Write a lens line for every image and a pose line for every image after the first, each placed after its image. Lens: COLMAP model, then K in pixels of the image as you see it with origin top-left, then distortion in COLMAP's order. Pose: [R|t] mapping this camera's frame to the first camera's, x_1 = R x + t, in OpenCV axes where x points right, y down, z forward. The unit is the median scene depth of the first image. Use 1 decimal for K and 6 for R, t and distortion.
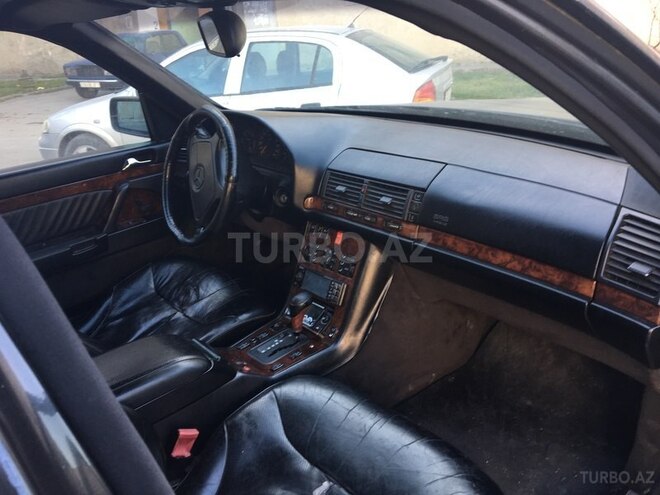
lens RADIAL K [[551.6, 0, 330.0], [0, 551.6, 247.5], [0, 0, 1]] dist [0.093765, -0.156131]
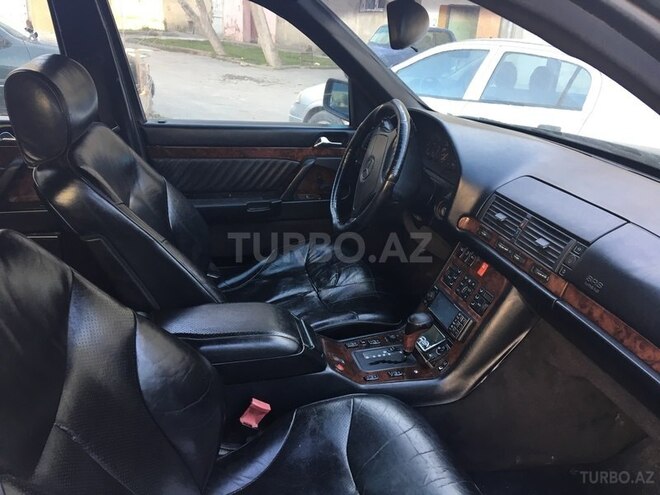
lens RADIAL K [[551.6, 0, 330.0], [0, 551.6, 247.5], [0, 0, 1]] dist [0.093765, -0.156131]
pose [[0.886512, 0.289975, -0.360571, 0.109841], [-0.291802, 0.955134, 0.050696, -0.023817], [0.359094, 0.060273, 0.931353, 0.067600]]
